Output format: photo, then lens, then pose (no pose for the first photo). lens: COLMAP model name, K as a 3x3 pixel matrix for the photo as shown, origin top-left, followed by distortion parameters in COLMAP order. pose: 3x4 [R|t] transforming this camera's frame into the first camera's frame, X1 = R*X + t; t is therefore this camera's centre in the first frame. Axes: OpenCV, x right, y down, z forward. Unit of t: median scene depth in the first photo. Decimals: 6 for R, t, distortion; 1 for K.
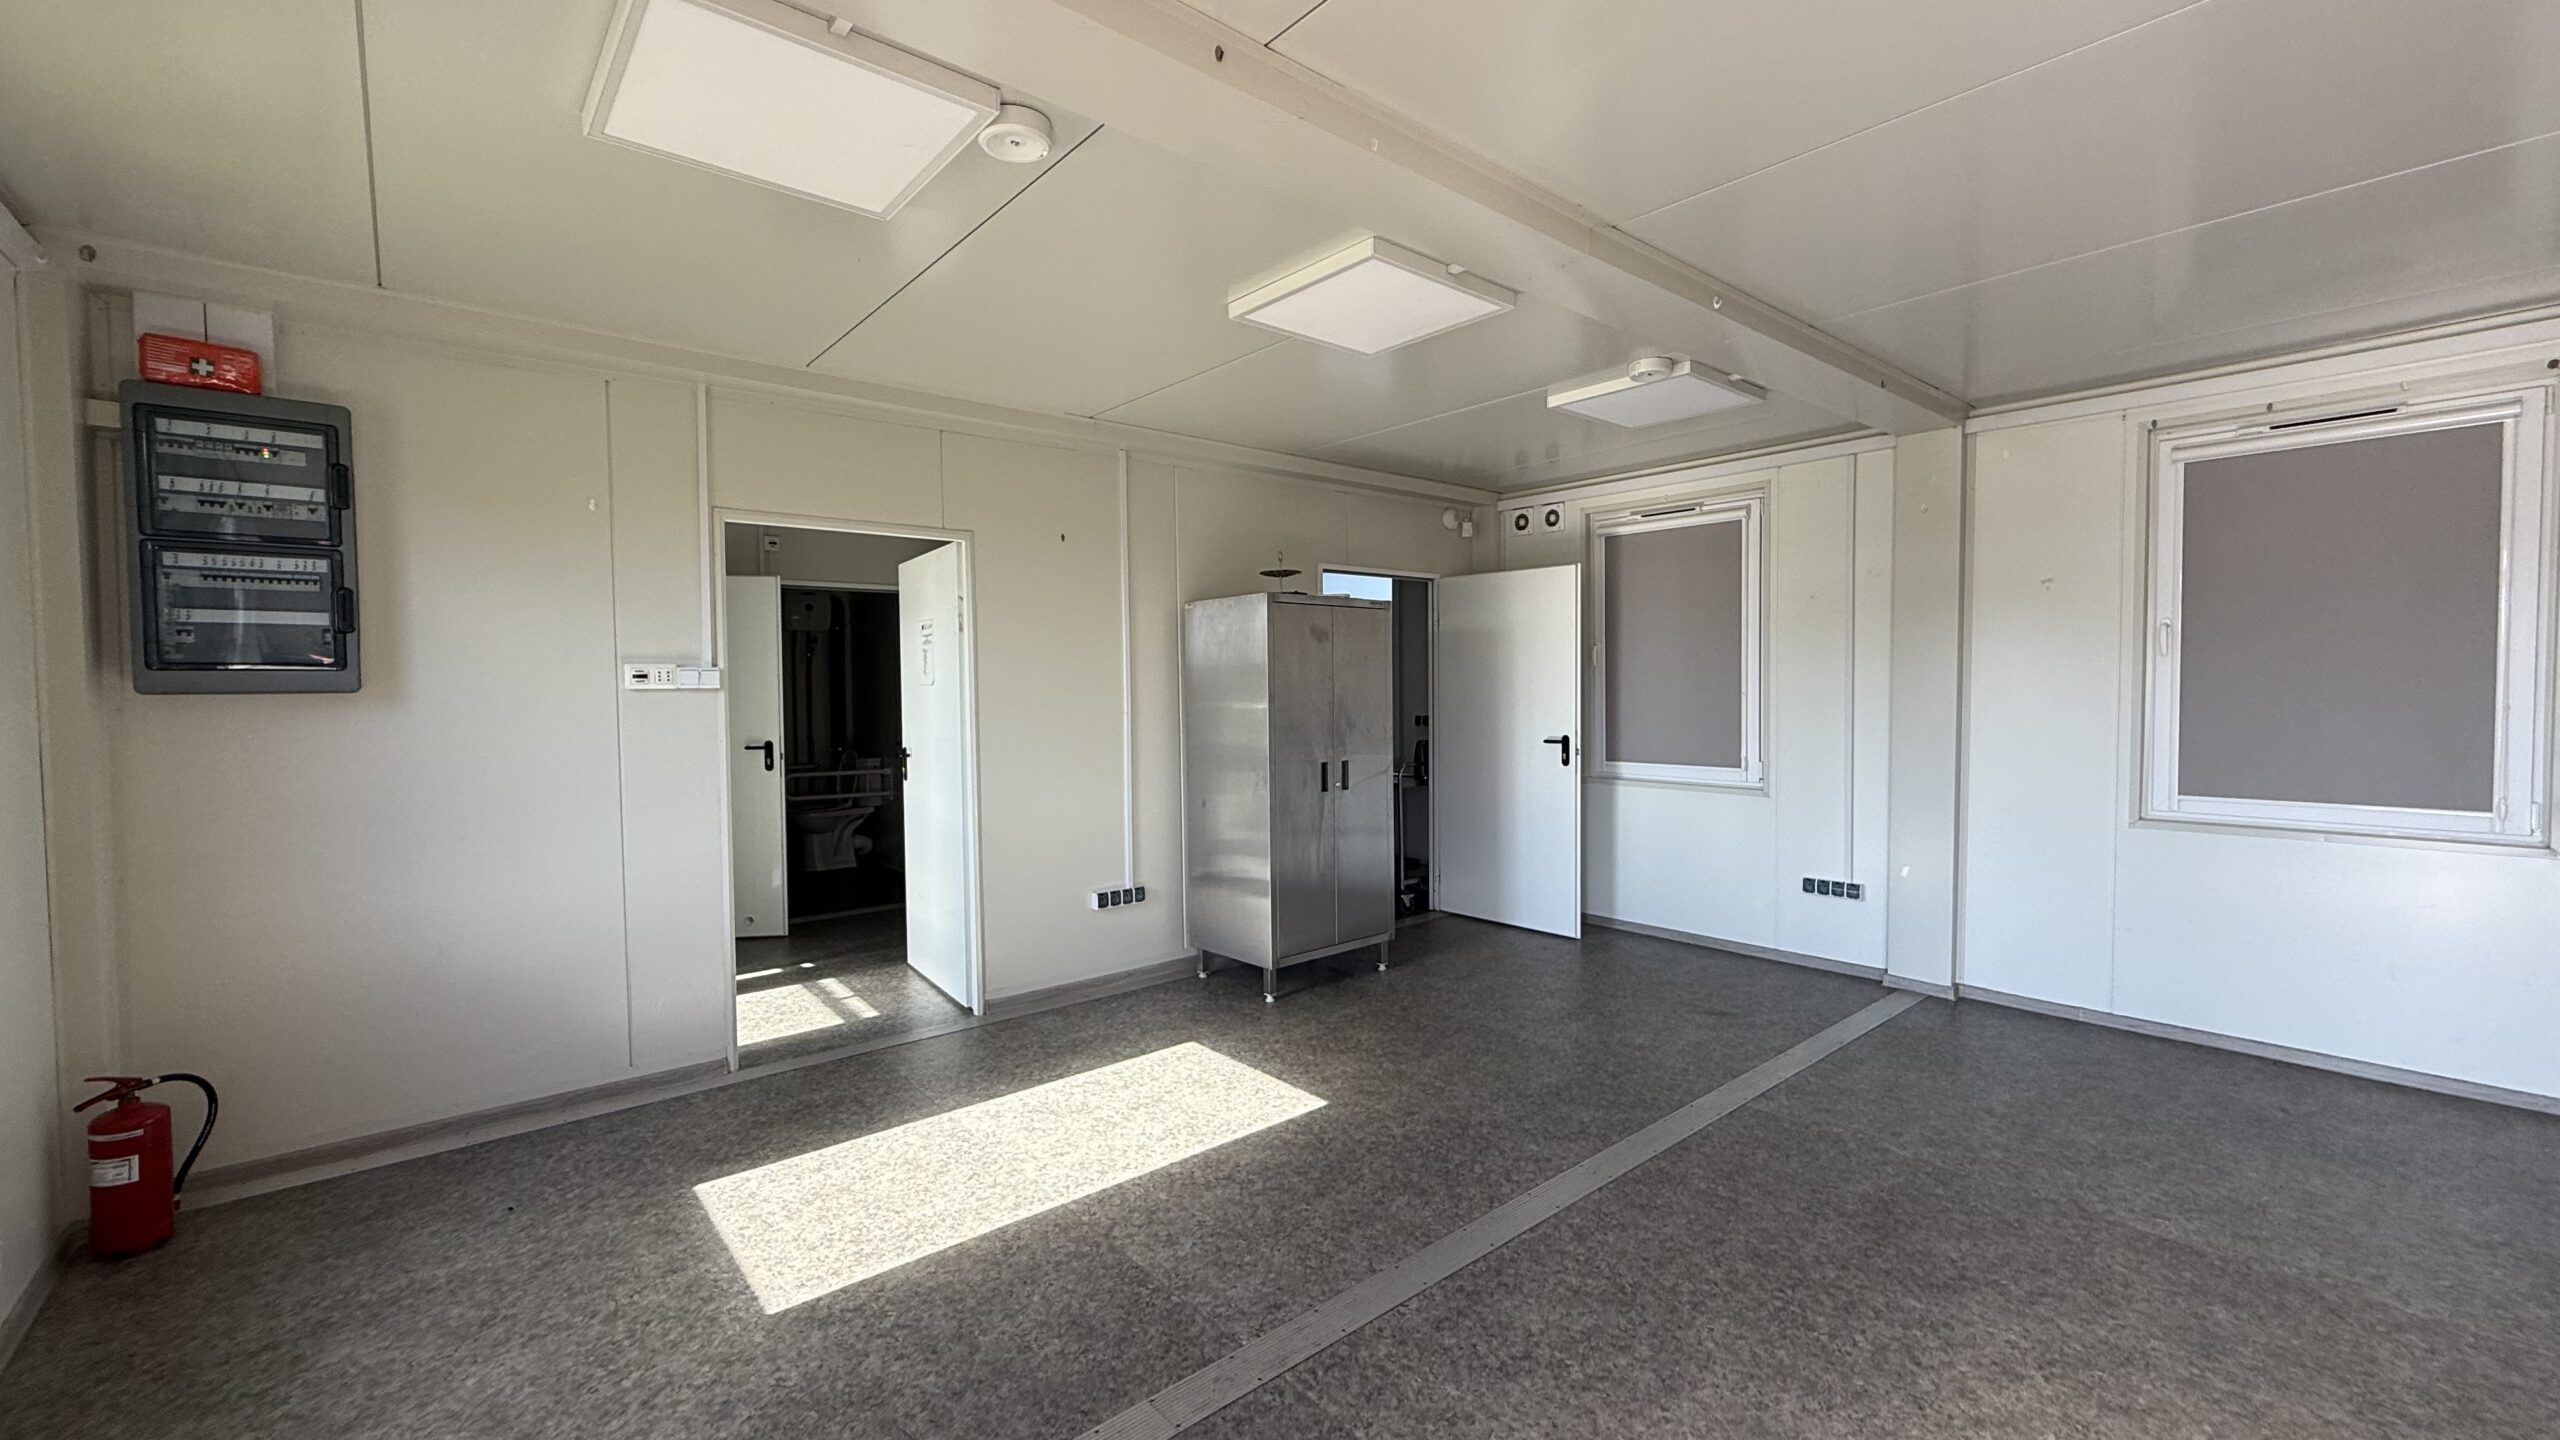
lens RADIAL K [[1013.4, 0, 1280.0], [0, 1013.4, 720.0], [0, 0, 1]] dist [0.001223, -0.000096]
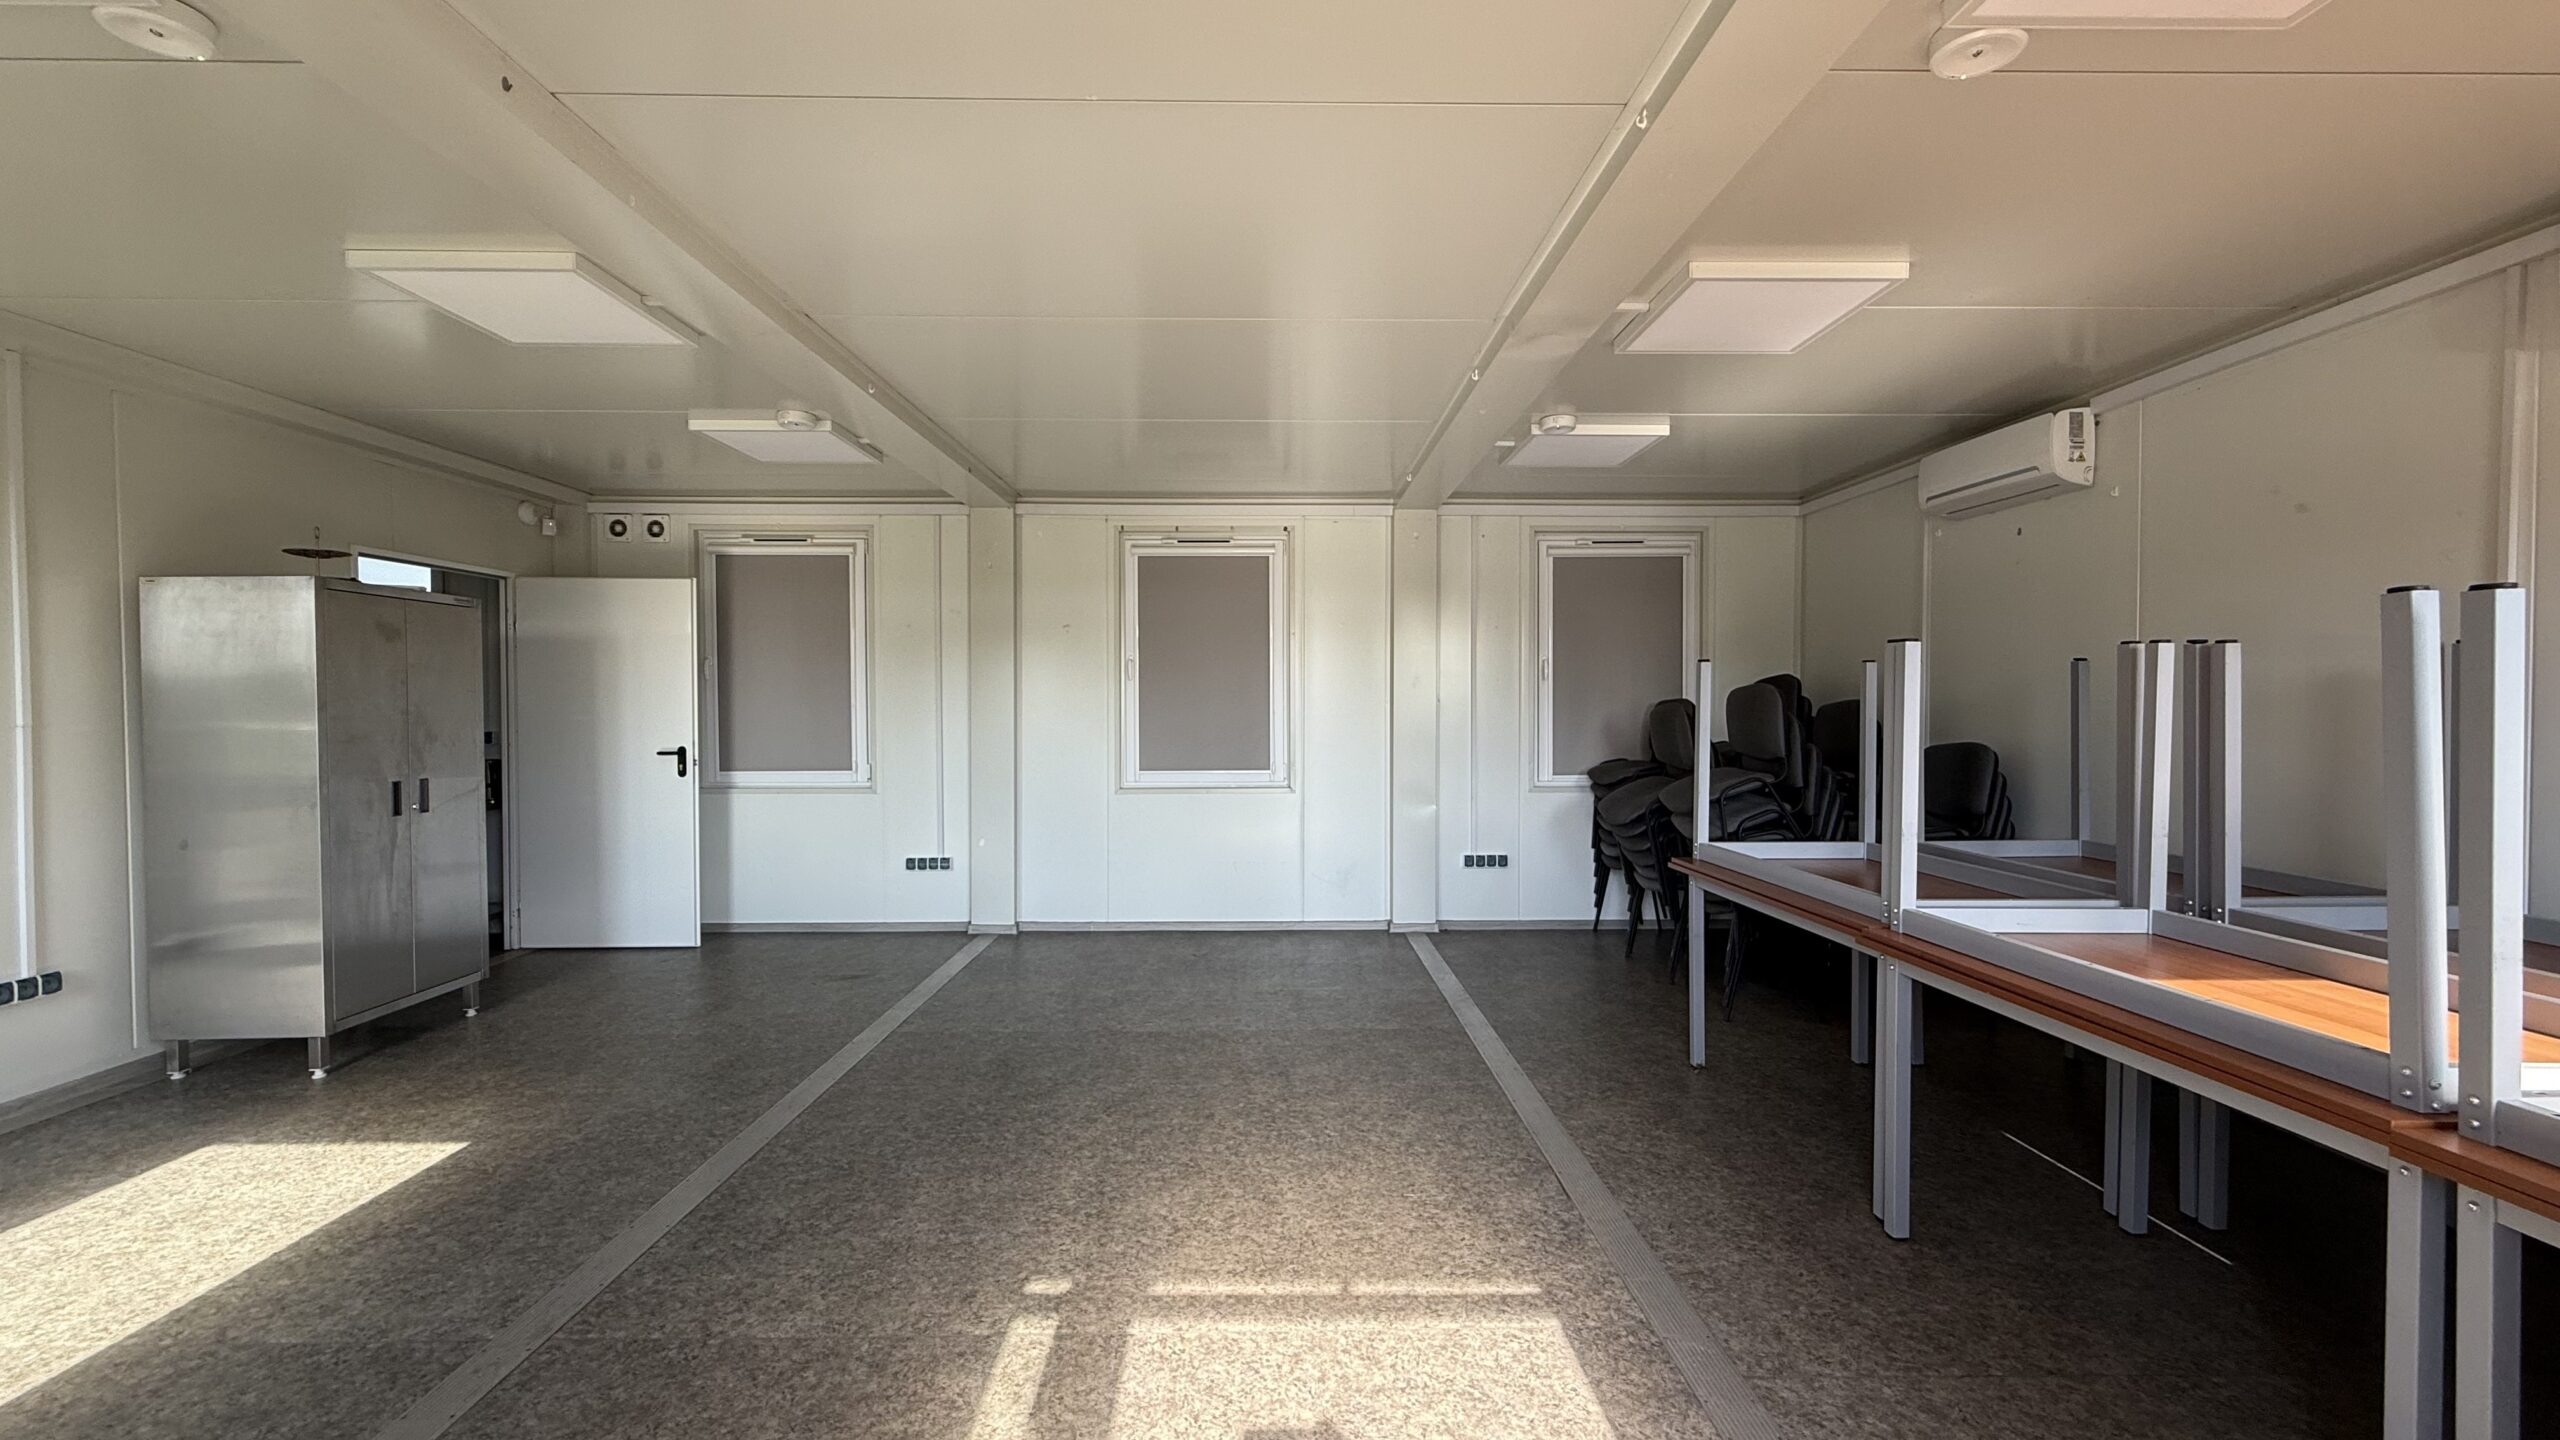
lens RADIAL K [[1013.4, 0, 1280.0], [0, 1013.4, 720.0], [0, 0, 1]] dist [0.001223, -0.000096]
pose [[0.628722, -0.004908, 0.777615, -0.155747], [0.024110, 0.999622, -0.013185, 0.019807], [-0.777256, 0.027038, 0.628603, -0.119066]]
